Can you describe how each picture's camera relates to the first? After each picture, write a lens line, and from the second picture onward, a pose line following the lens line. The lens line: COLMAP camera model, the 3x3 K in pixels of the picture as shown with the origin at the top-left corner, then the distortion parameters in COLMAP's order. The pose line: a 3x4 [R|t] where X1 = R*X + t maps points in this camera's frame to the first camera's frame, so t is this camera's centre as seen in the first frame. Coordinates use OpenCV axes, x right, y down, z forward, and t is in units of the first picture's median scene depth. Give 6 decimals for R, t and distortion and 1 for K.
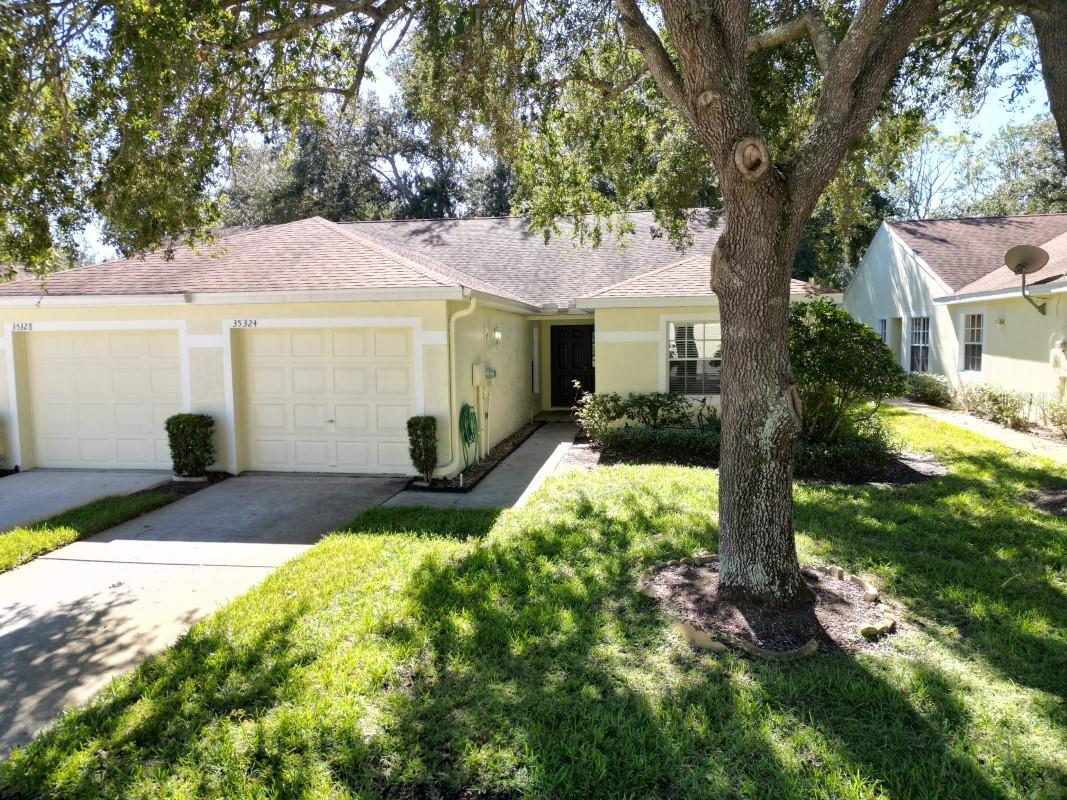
lens RADIAL K [[743.9, 0, 531.7], [0, 743.9, 399.0], [0, 0, 1]] dist [0.096274, -0.103830]
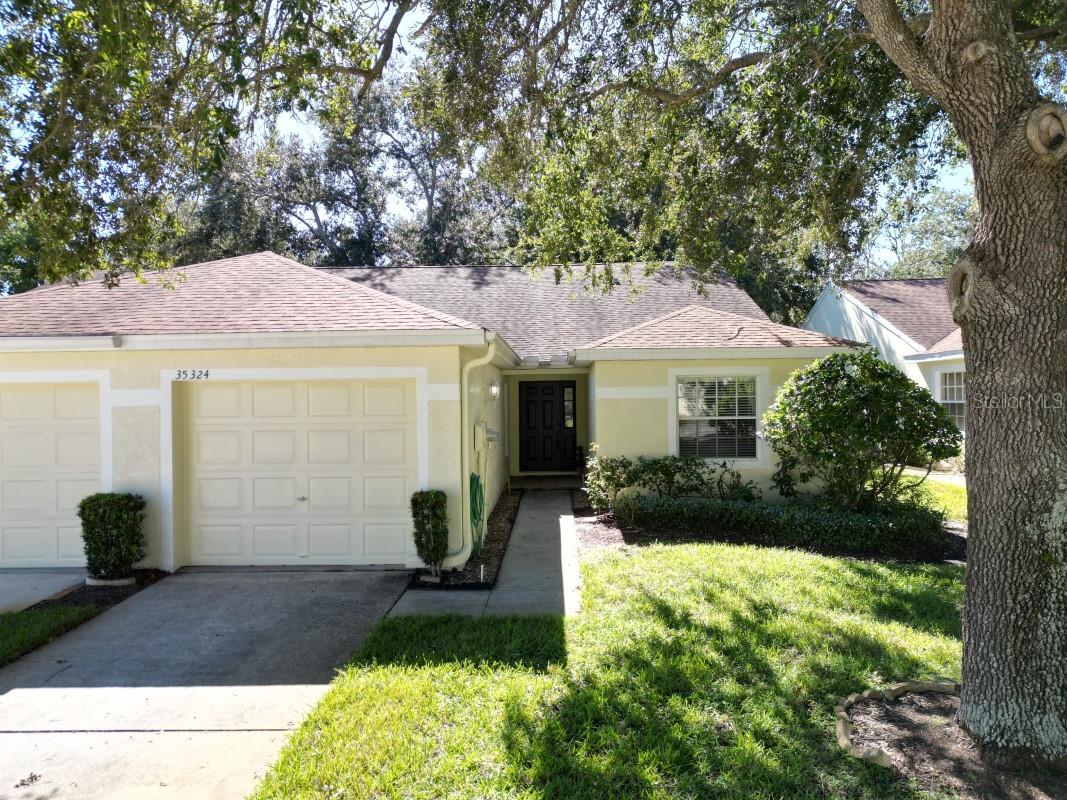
lens RADIAL K [[743.9, 0, 533.5], [0, 743.9, 400.0], [0, 0, 1]] dist [0.061657, -0.049655]
pose [[0.990539, -0.000893, 0.137232, -0.141335], [0.011682, 0.996898, -0.077830, -0.010155], [-0.136737, 0.078697, 0.987477, 0.191551]]
